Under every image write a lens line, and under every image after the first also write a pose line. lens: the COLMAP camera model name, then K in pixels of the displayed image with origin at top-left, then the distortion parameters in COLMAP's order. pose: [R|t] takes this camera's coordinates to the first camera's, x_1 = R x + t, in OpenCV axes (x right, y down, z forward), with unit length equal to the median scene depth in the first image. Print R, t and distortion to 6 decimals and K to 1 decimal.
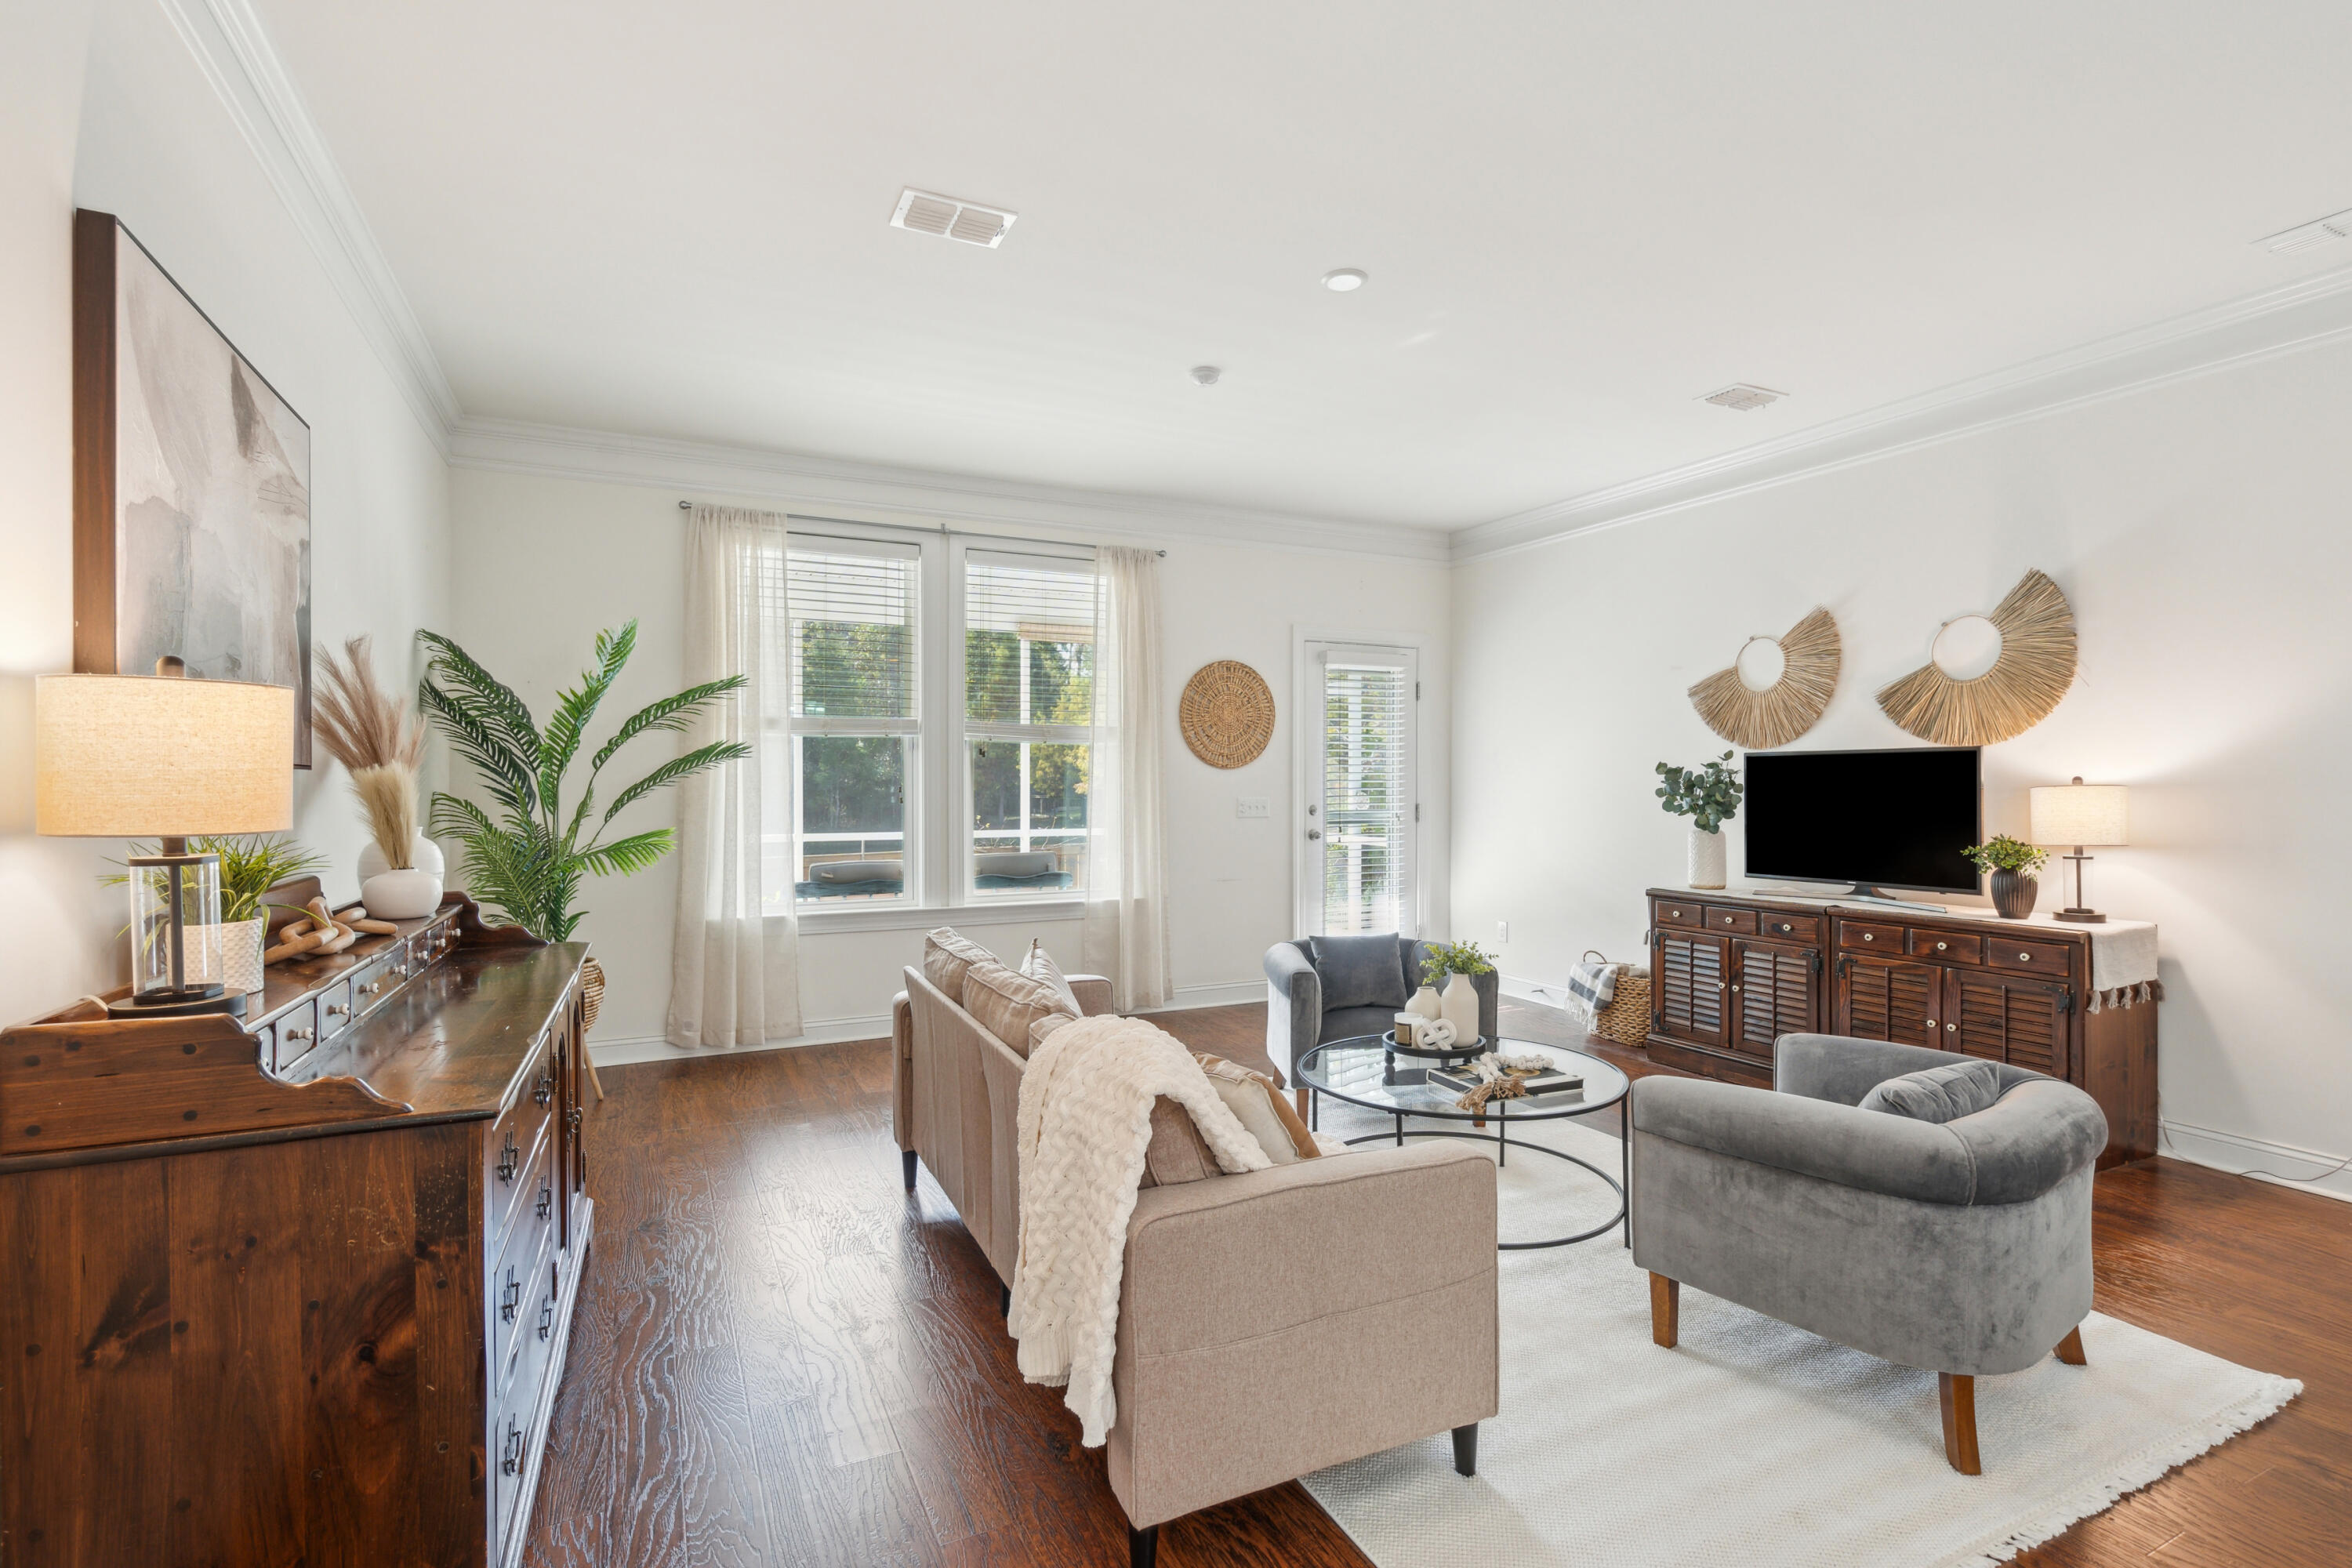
lens RADIAL K [[1114.7, 0, 1176.0], [0, 1114.7, 784.0], [0, 0, 1]] dist [-0.002401, -0.000648]
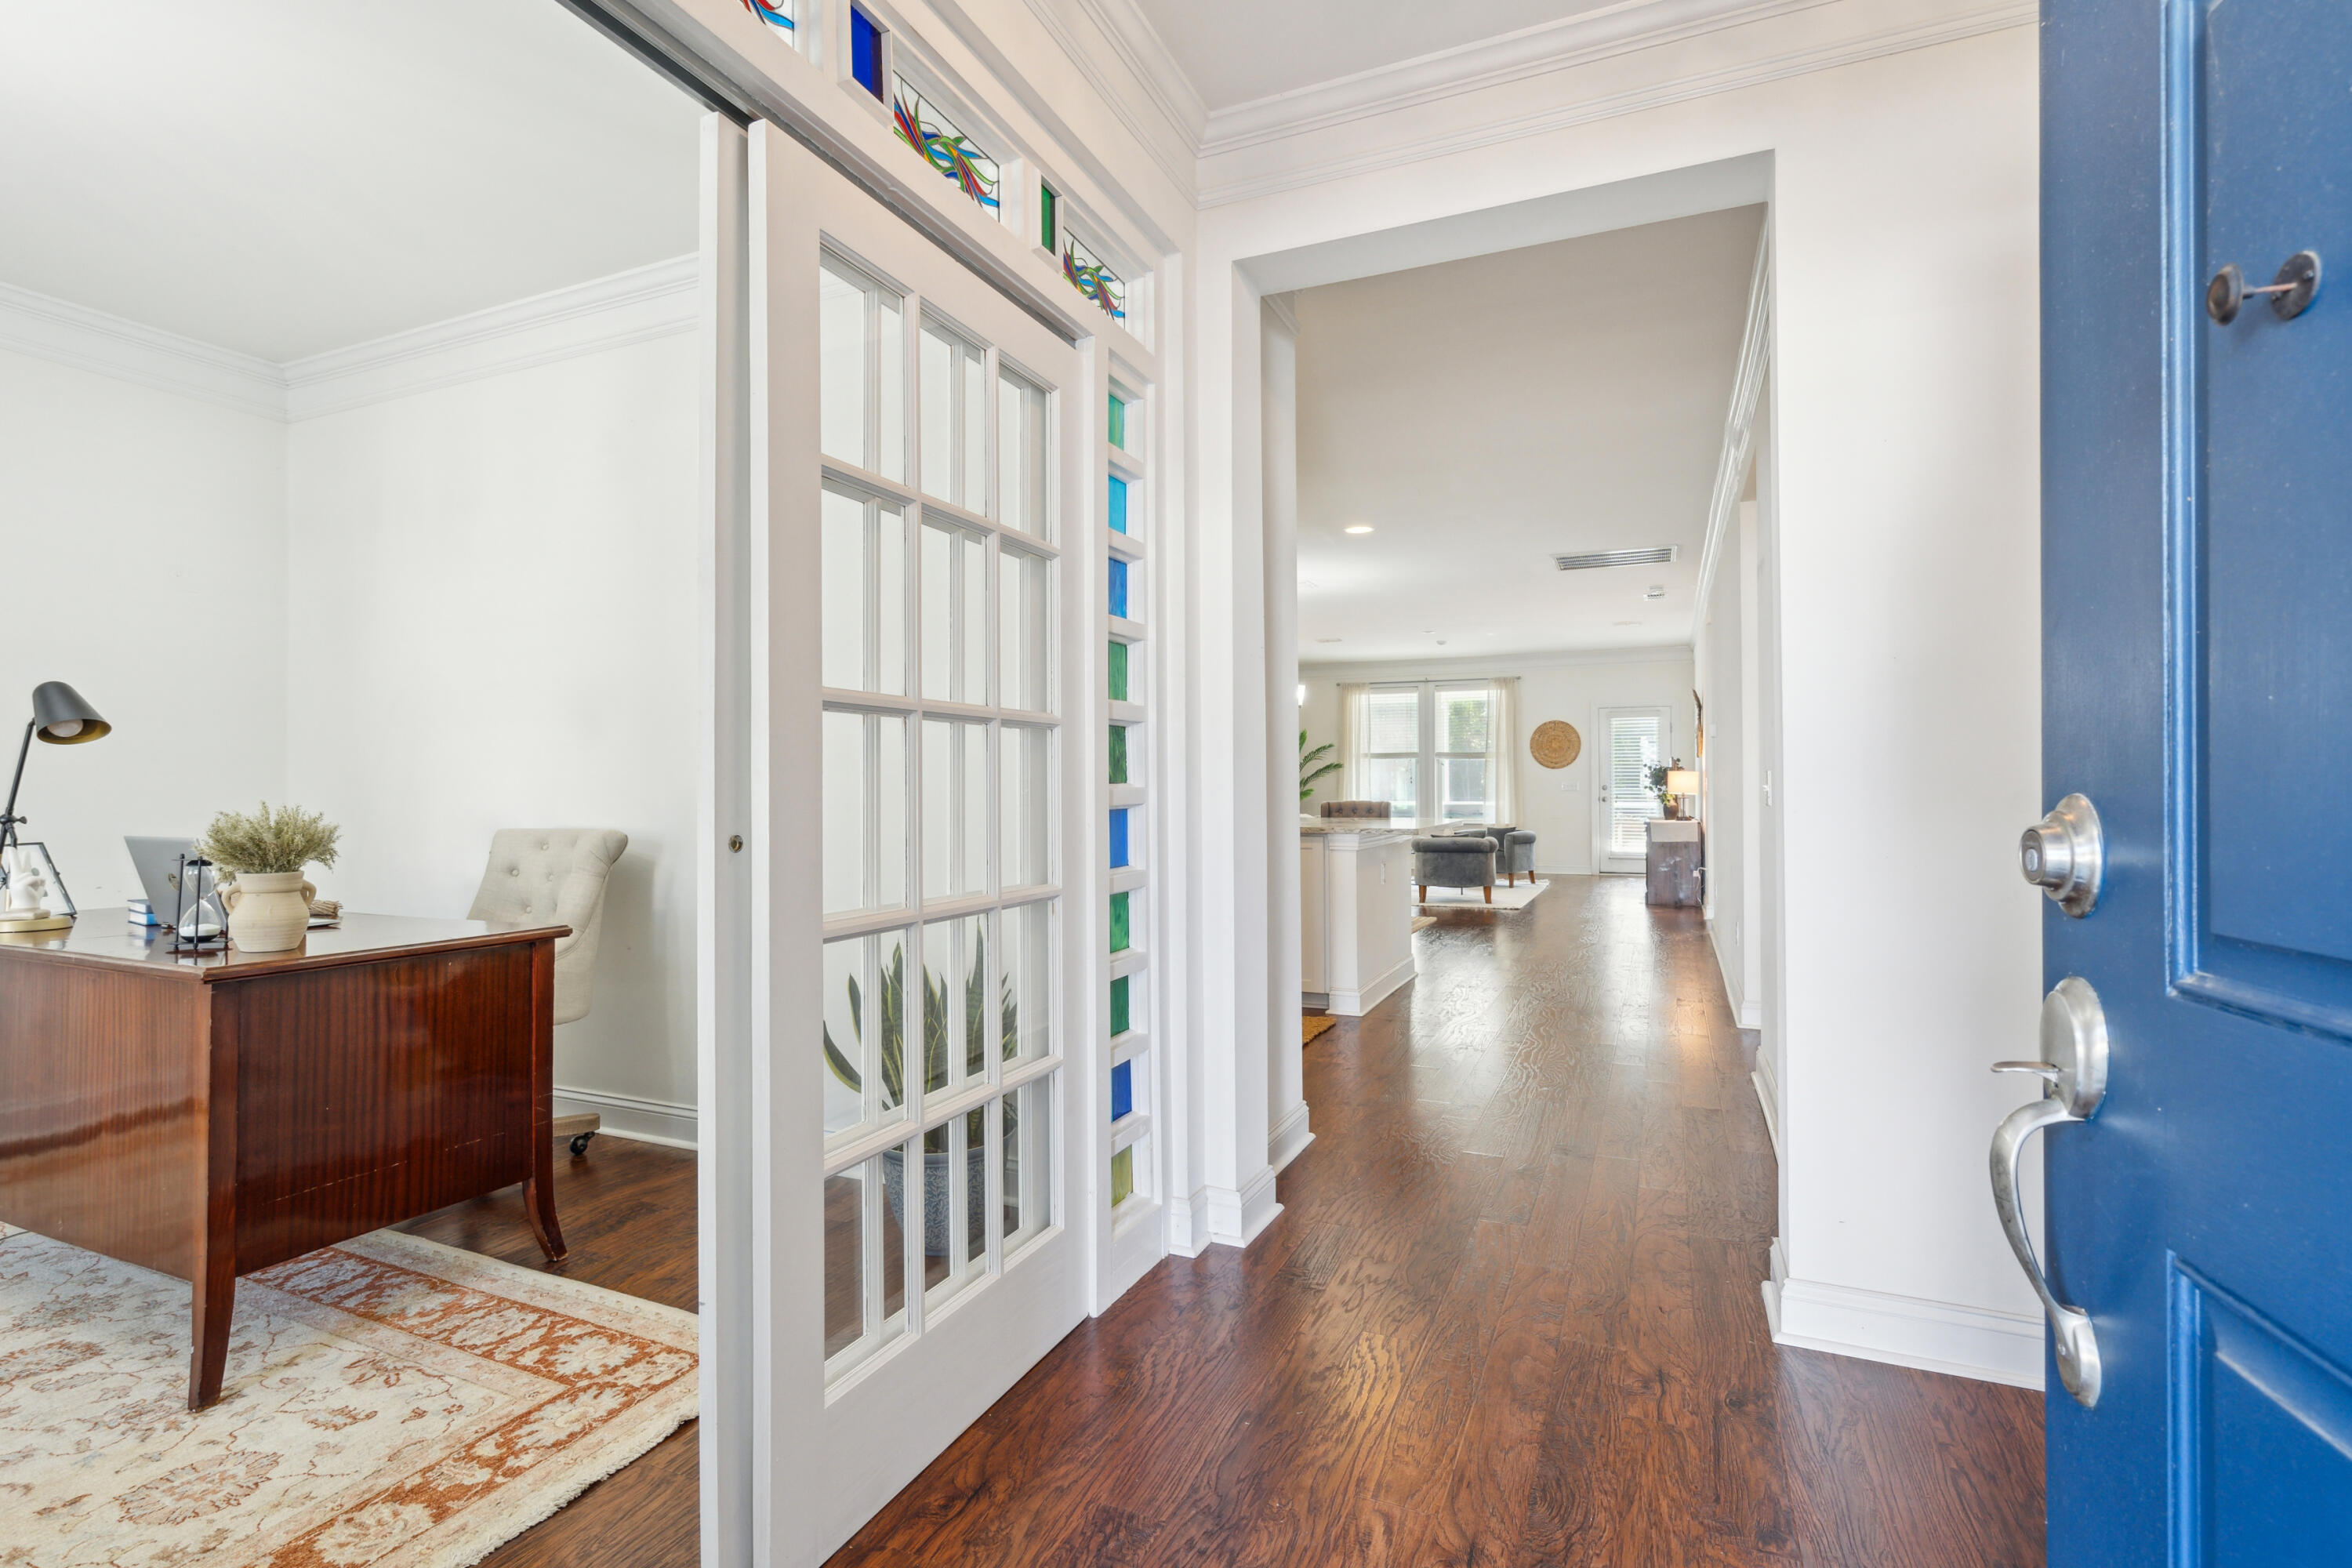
lens RADIAL K [[1114.7, 0, 1176.0], [0, 1114.7, 784.0], [0, 0, 1]] dist [-0.002401, -0.000648]
pose [[0.662136, 0.000830, -0.749383, 1.481953], [0.001232, 0.999997, 0.002197, 0.014471], [0.749383, -0.002378, 0.662133, -1.290849]]
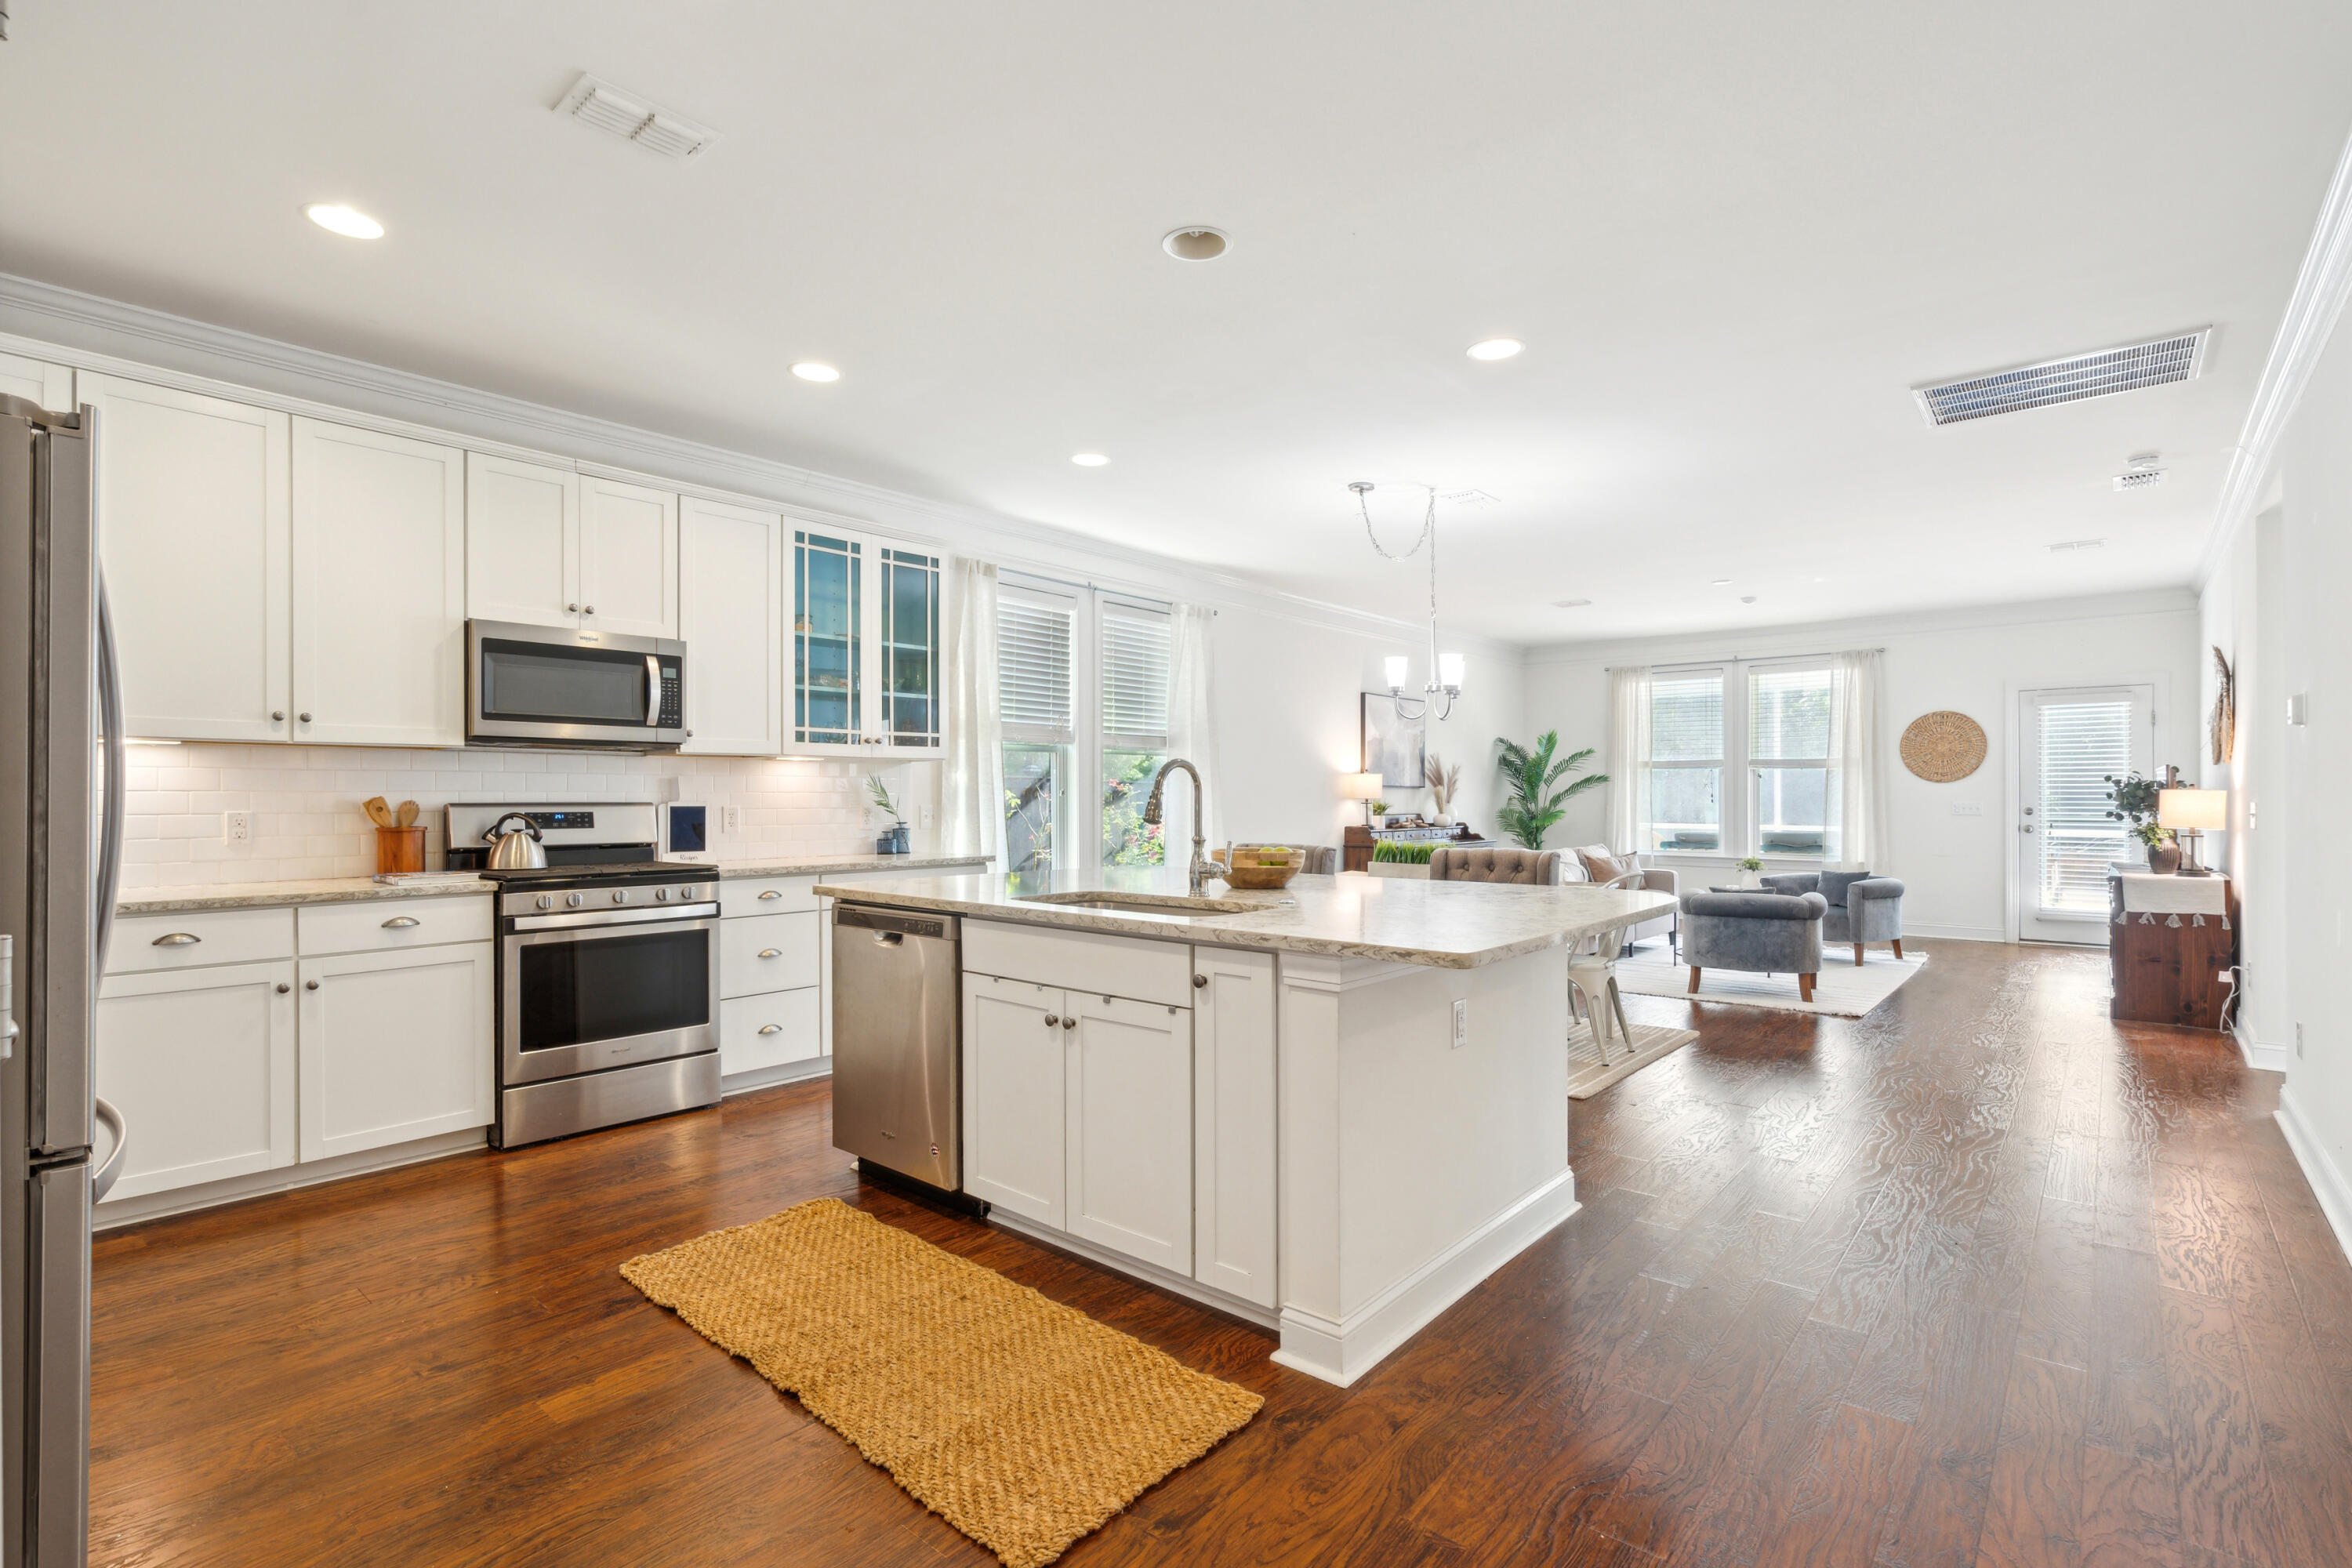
lens RADIAL K [[1075.9, 0, 1174.5], [0, 1075.9, 801.8], [0, 0, 1]] dist [-0.002967, -0.000550]
pose [[0.406342, 0.010643, -0.913659, 1.158529], [-0.001114, 0.999937, 0.011152, -0.002769], [0.913720, -0.003513, 0.406328, -0.670966]]
